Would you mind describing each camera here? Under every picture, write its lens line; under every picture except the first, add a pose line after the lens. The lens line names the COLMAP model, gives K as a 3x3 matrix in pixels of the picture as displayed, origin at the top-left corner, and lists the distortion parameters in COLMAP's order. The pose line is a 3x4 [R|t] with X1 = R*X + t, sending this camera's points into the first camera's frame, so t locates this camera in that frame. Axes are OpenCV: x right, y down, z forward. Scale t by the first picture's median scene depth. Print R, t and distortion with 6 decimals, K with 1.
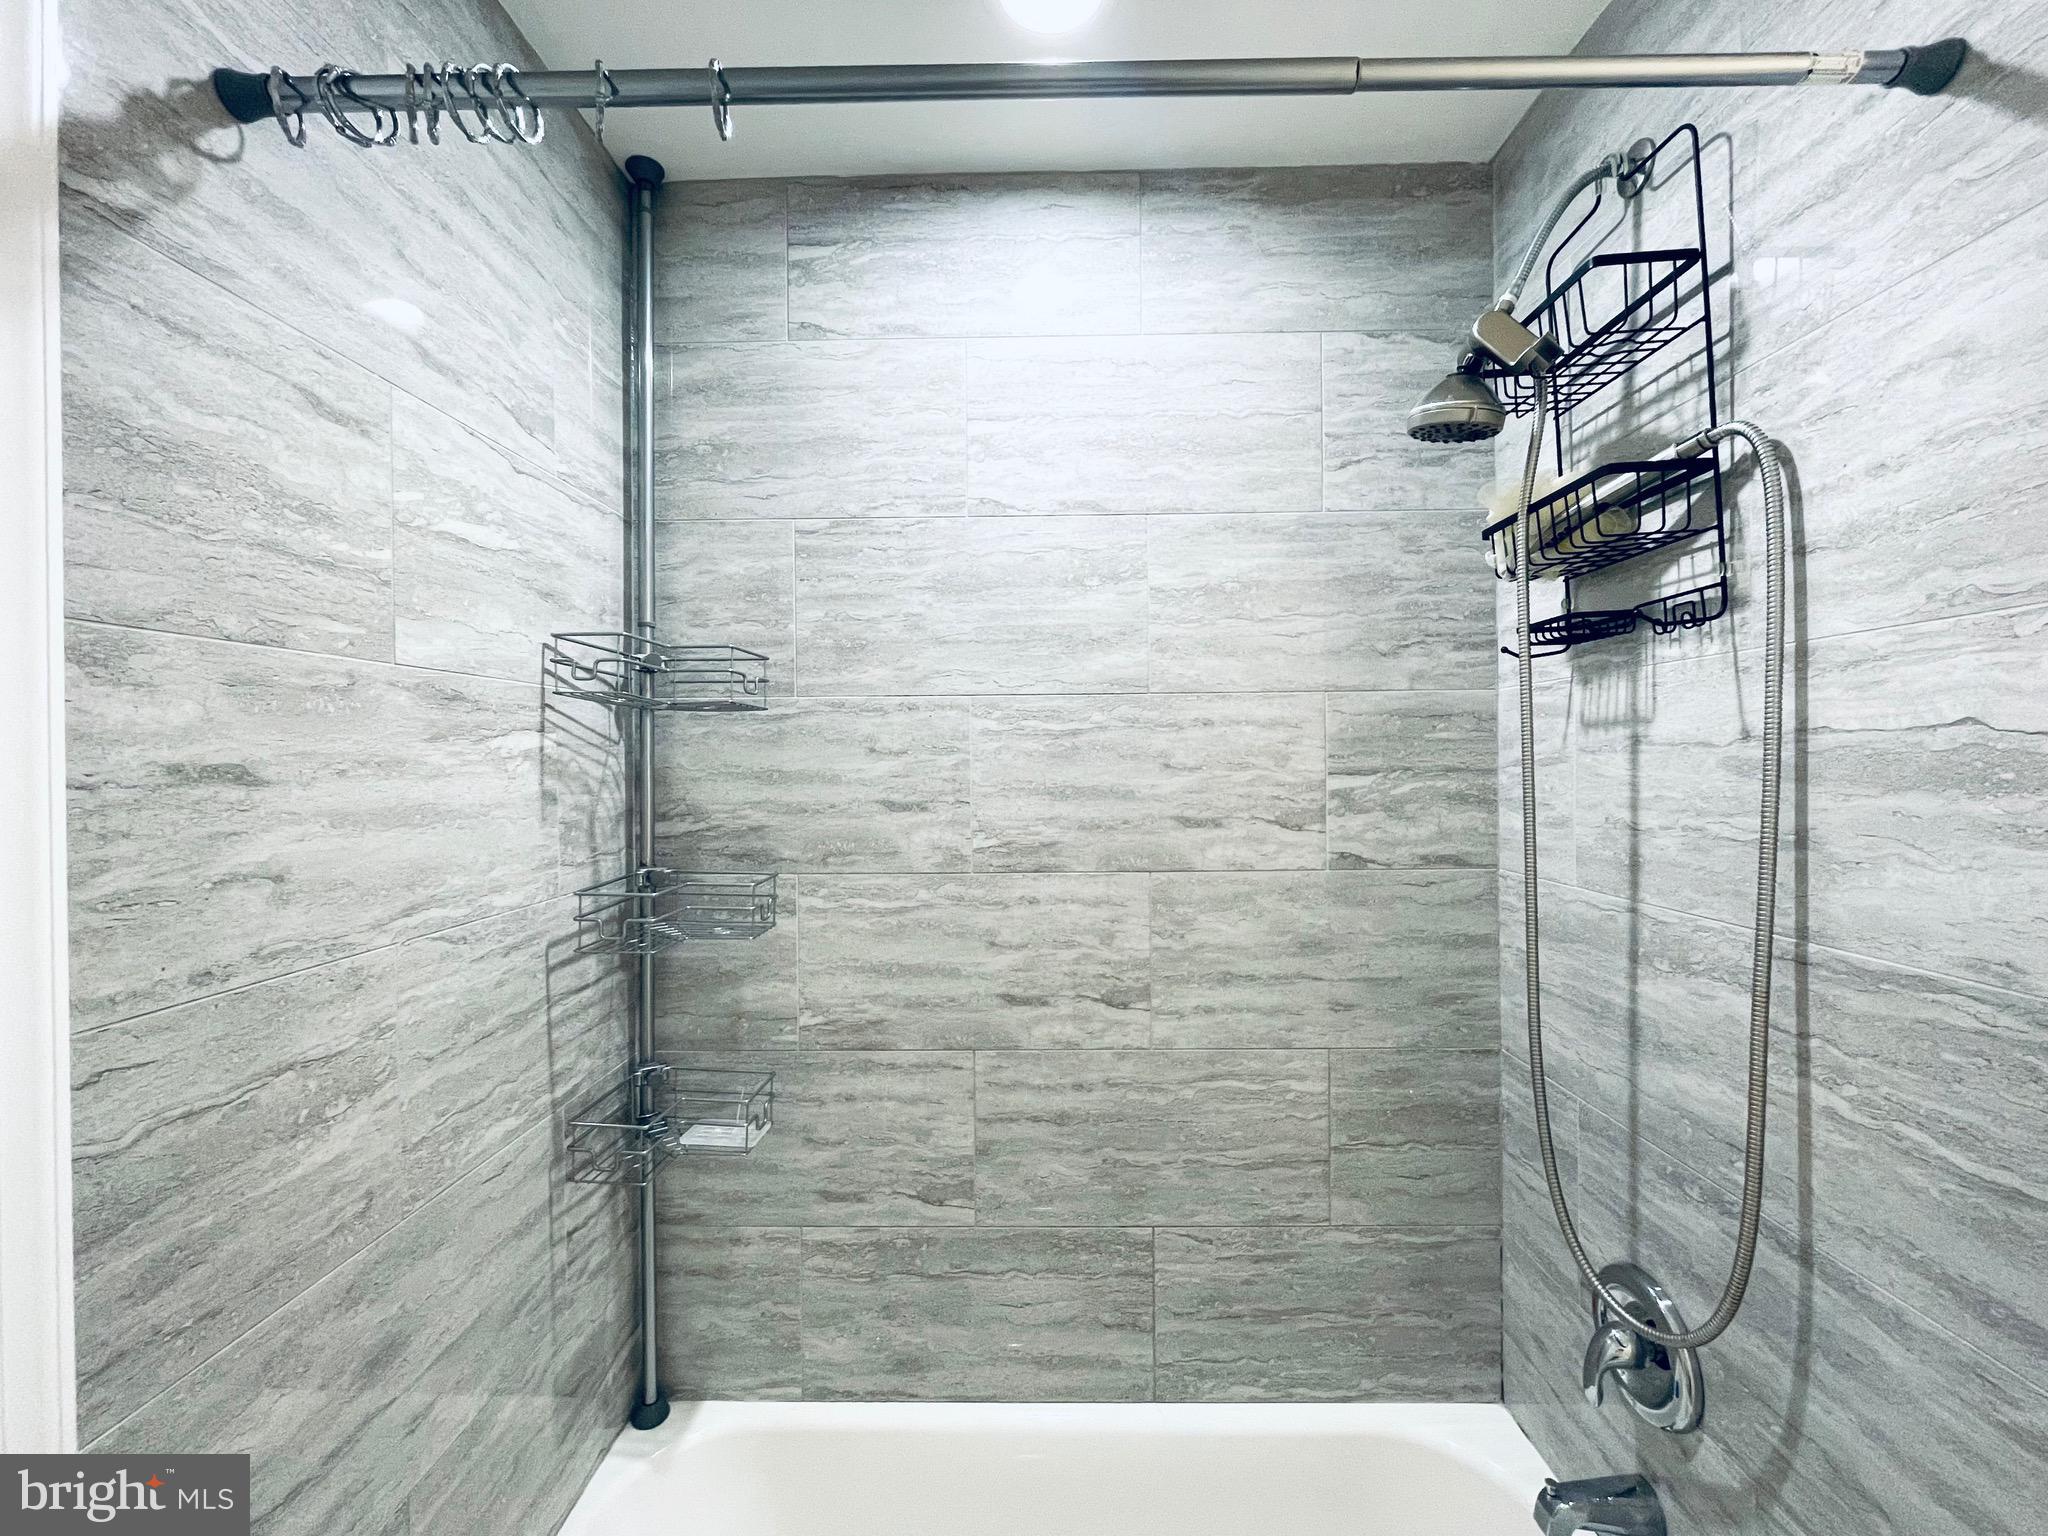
lens RADIAL K [[843.5, 0, 1024.0], [0, 843.5, 768.0], [0, 0, 1]] dist [-0.006071, -0.000389]
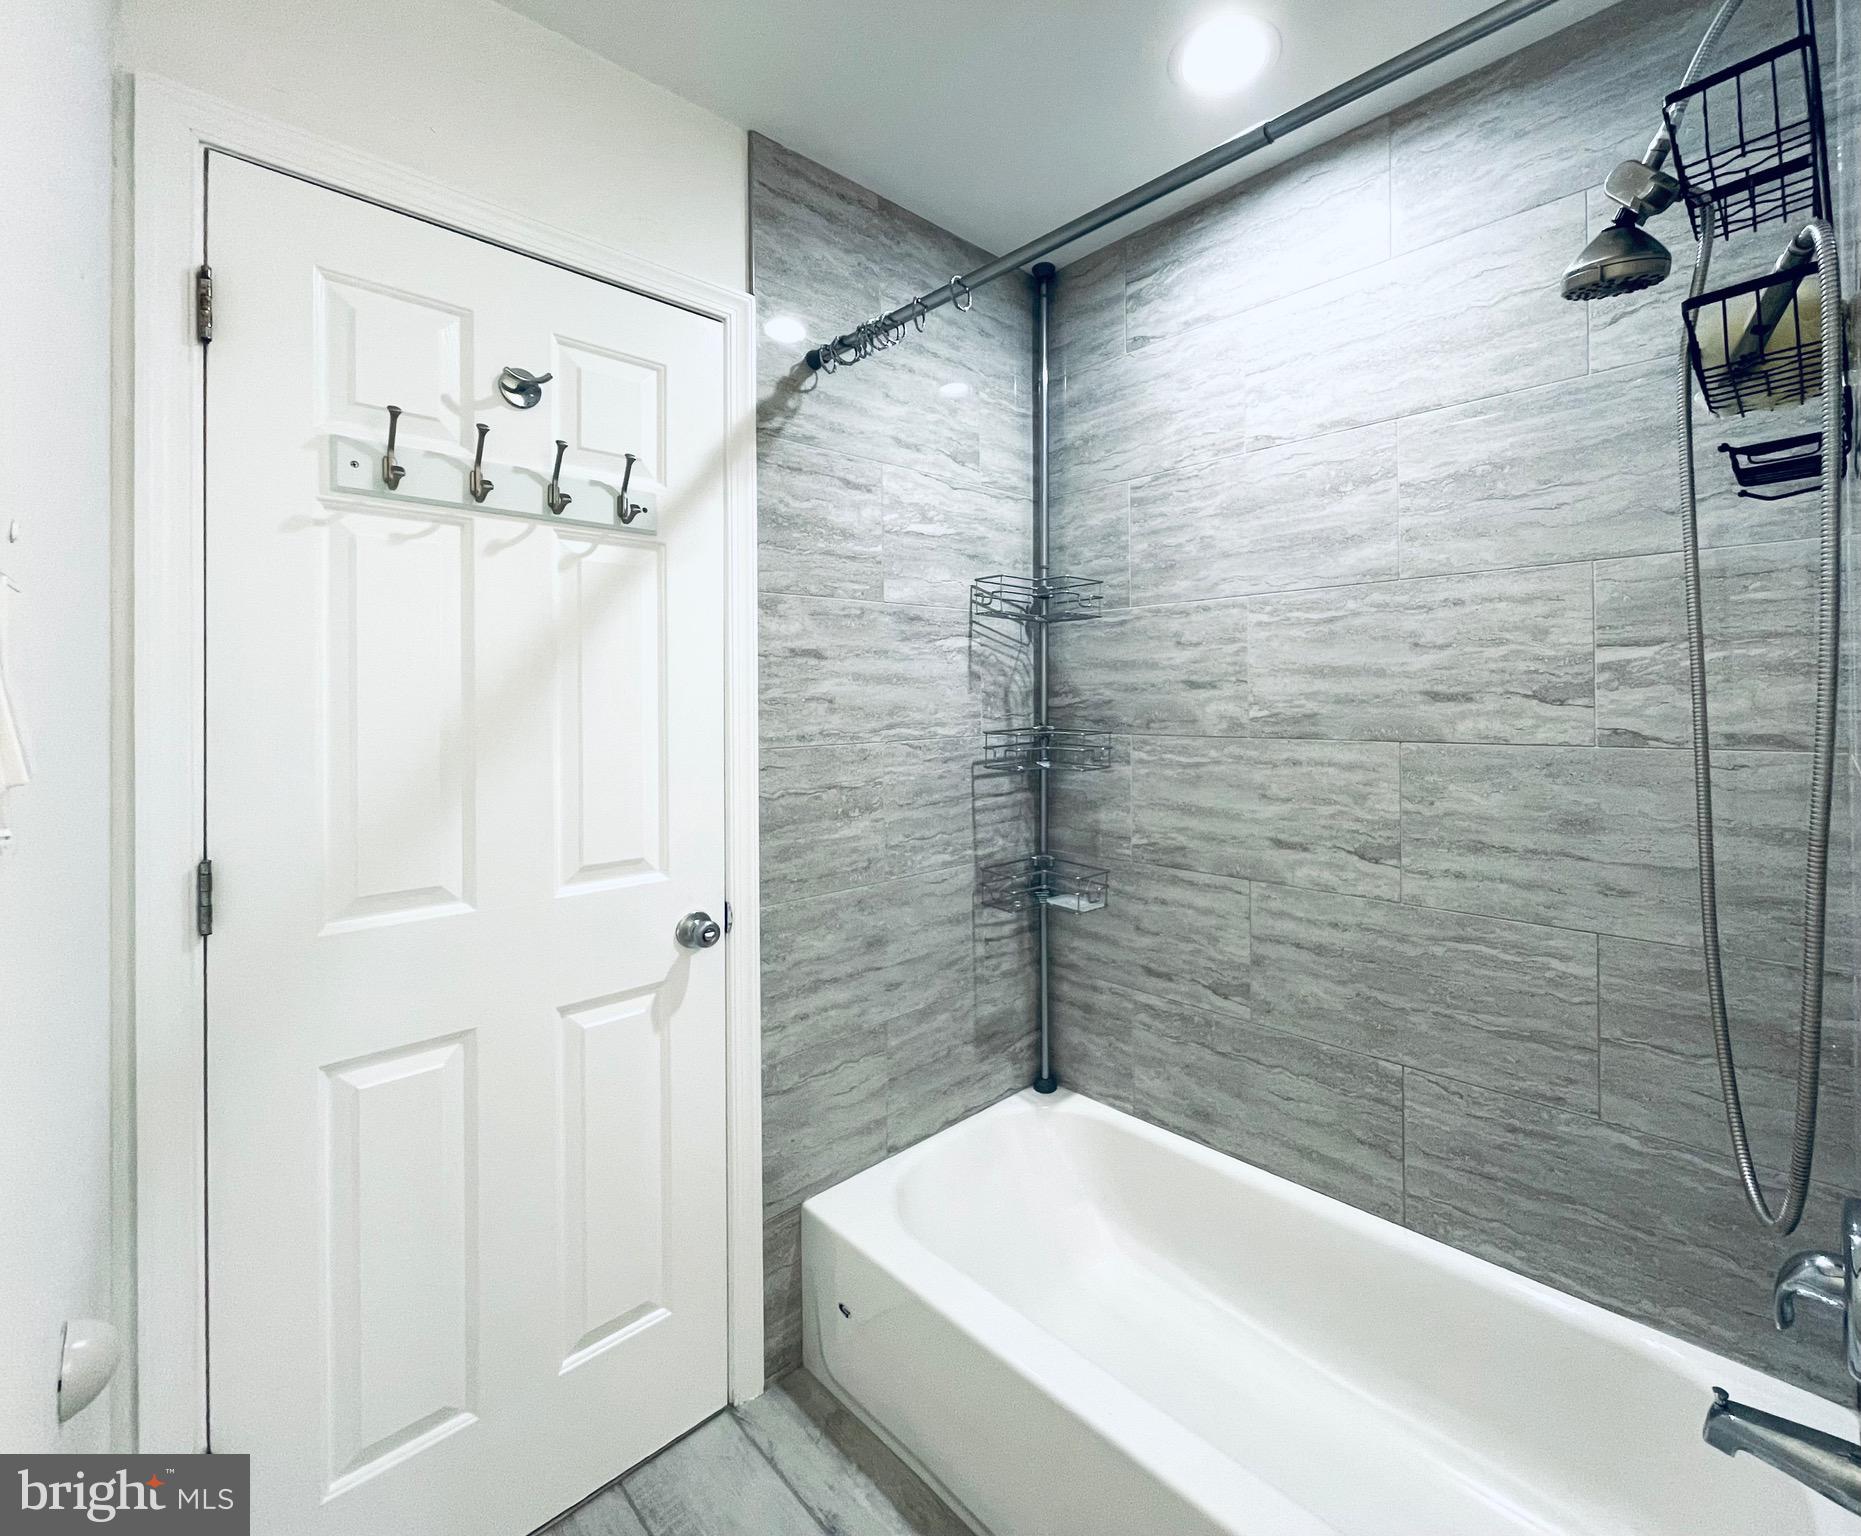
lens RADIAL K [[819.1, 0, 933.8], [0, 819.1, 700.4], [0, 0, 1]] dist [-0.013758, -0.000234]
pose [[0.695205, 0.006681, -0.718781, 0.493354], [-0.004835, 0.999978, 0.004617, 0.067209], [0.718796, 0.000266, 0.695221, -0.180241]]
